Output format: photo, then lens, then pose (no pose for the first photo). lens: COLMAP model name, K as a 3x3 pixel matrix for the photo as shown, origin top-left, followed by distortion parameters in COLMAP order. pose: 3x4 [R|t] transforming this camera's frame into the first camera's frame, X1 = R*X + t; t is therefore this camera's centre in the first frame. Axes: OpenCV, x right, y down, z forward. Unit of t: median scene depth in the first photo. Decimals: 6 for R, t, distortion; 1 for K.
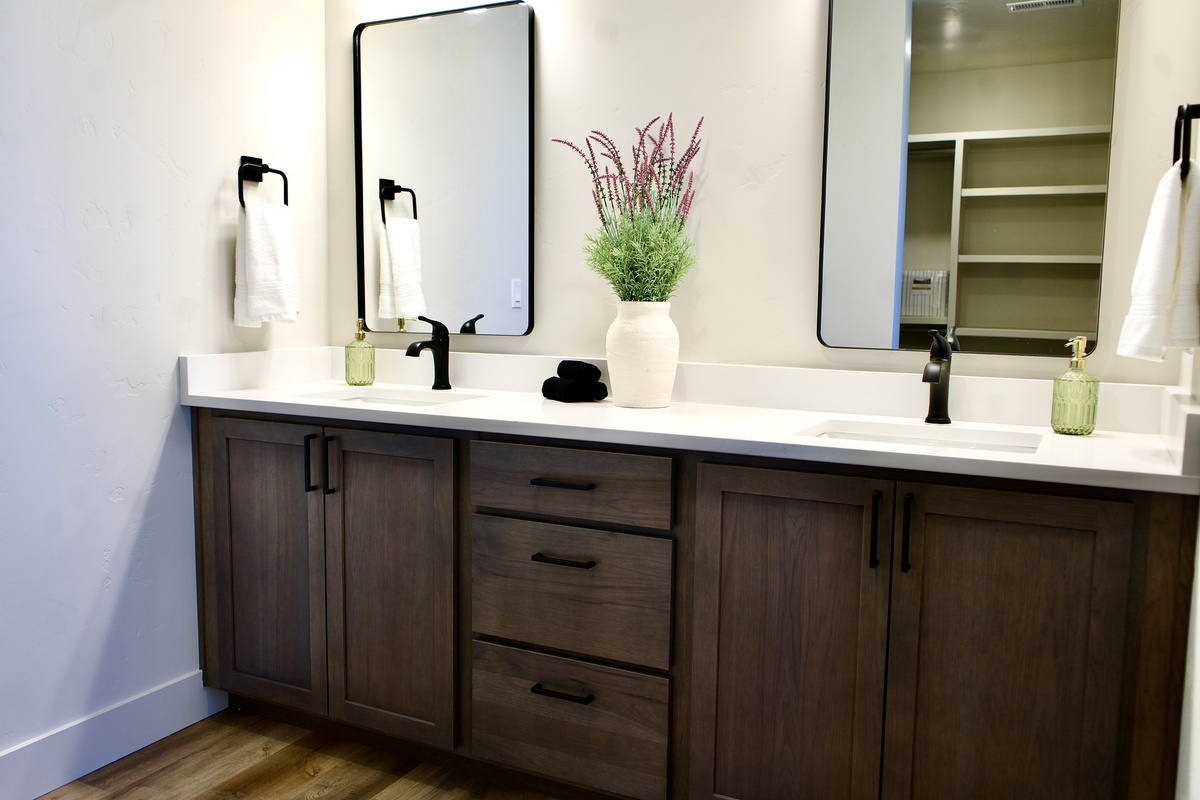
lens RADIAL K [[989.9, 0, 600.0], [0, 989.9, 400.0], [0, 0, 1]] dist [-0.002541, -0.001934]
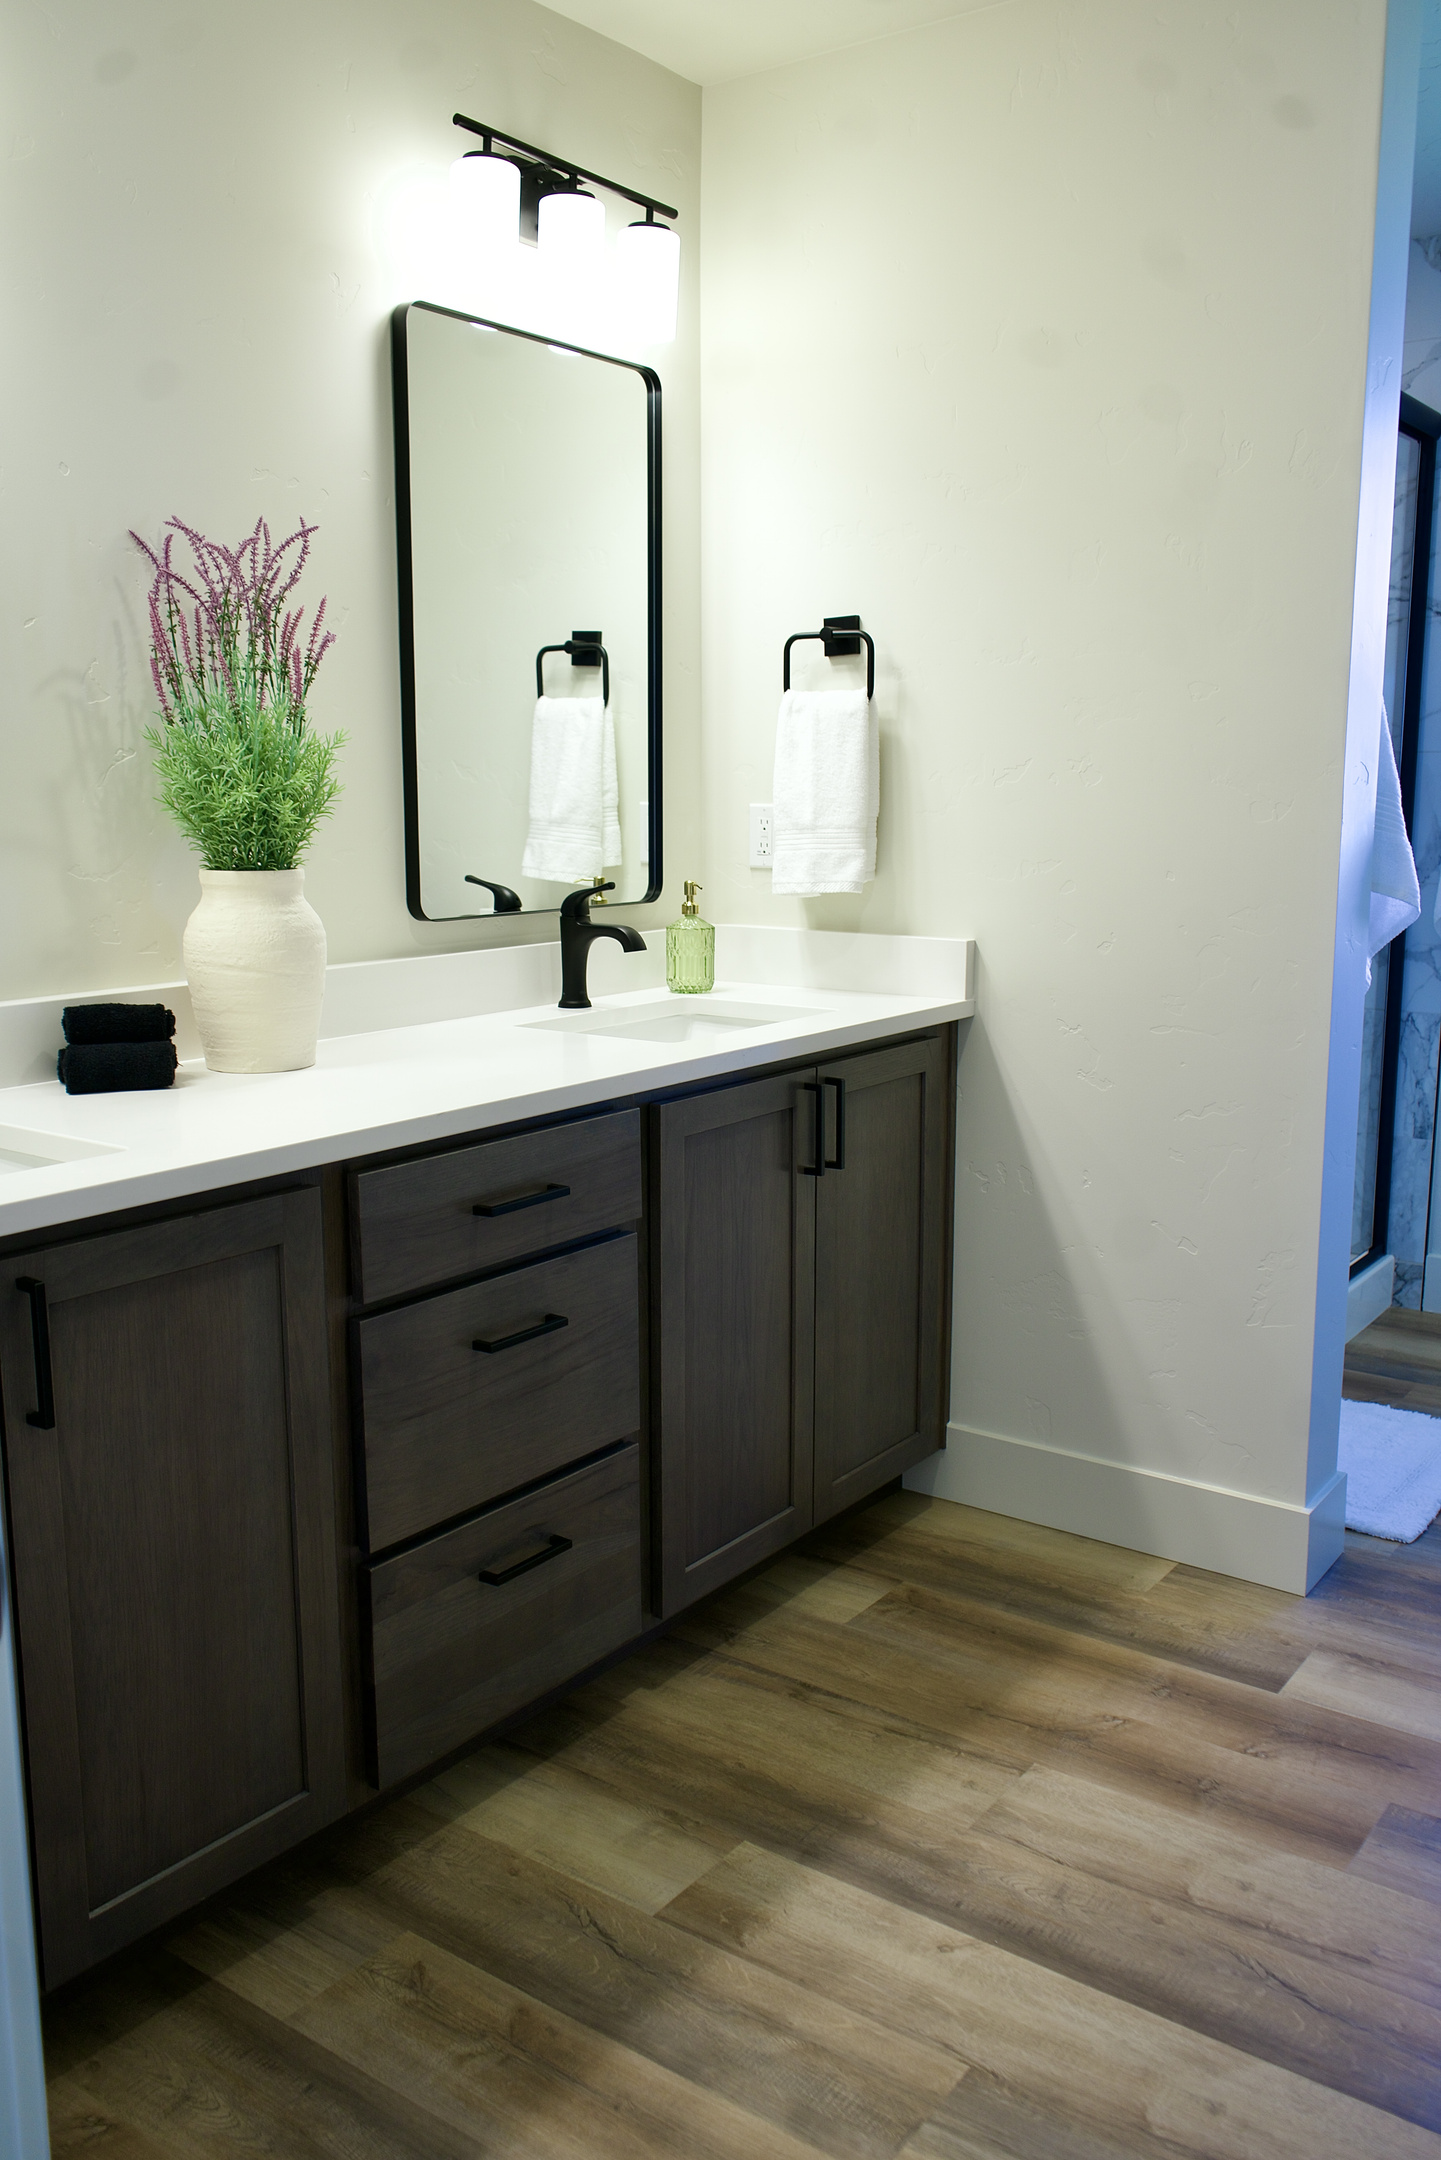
lens RADIAL K [[1781.8, 0, 720.5], [0, 1781.8, 1080.0], [0, 0, 1]] dist [-0.002541, -0.001934]
pose [[0.161728, -0.178398, 0.970576, -0.952369], [0.106365, 0.980946, 0.162580, -0.130687], [-0.981086, 0.076941, 0.177622, 0.665134]]
